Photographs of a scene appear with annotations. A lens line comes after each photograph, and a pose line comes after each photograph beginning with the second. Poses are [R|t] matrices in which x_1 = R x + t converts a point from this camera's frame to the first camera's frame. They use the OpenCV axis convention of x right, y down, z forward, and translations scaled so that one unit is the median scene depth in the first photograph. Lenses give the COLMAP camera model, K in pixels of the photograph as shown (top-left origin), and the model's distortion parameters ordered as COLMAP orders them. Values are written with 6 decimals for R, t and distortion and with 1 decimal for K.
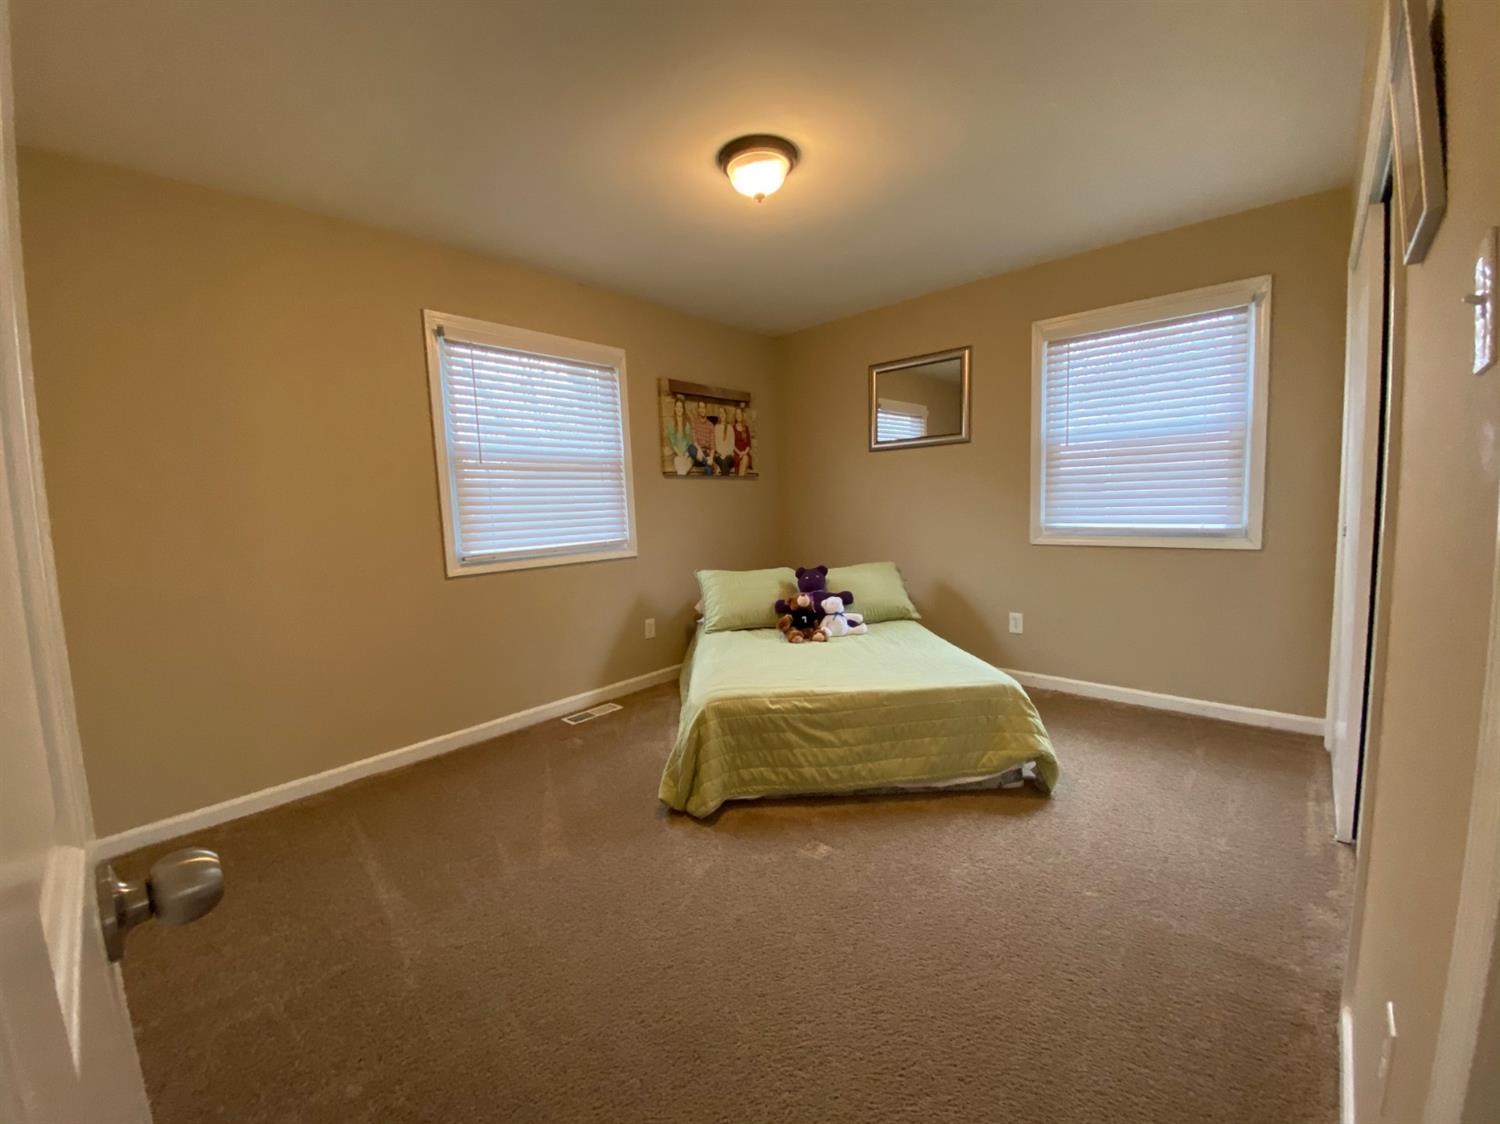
lens RADIAL K [[610.2, 0, 750.6], [0, 610.2, 556.7], [0, 0, 1]] dist [-0.000637, -0.000247]
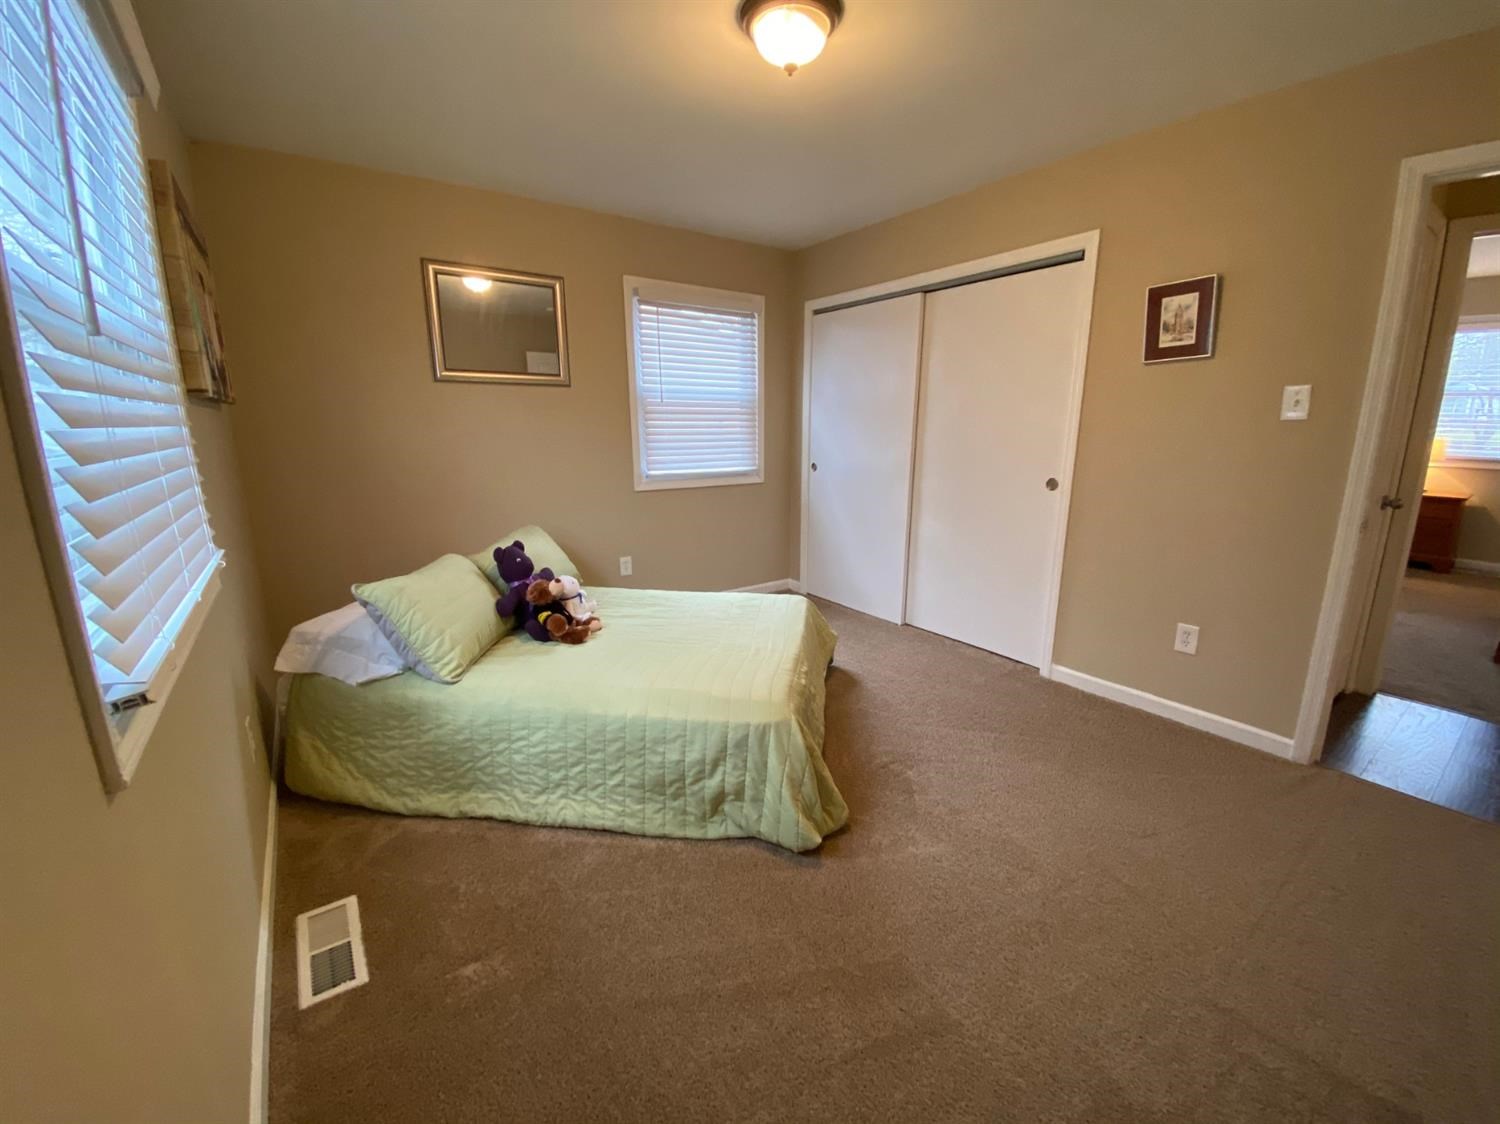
lens RADIAL K [[610.2, 0, 749.7], [0, 610.2, 560.8], [0, 0, 1]] dist [-0.000637, -0.000247]
pose [[0.199110, -0.183529, 0.962638, -0.572339], [0.081971, 0.981983, 0.170263, -0.068368], [-0.976543, 0.045008, 0.210566, 0.598617]]
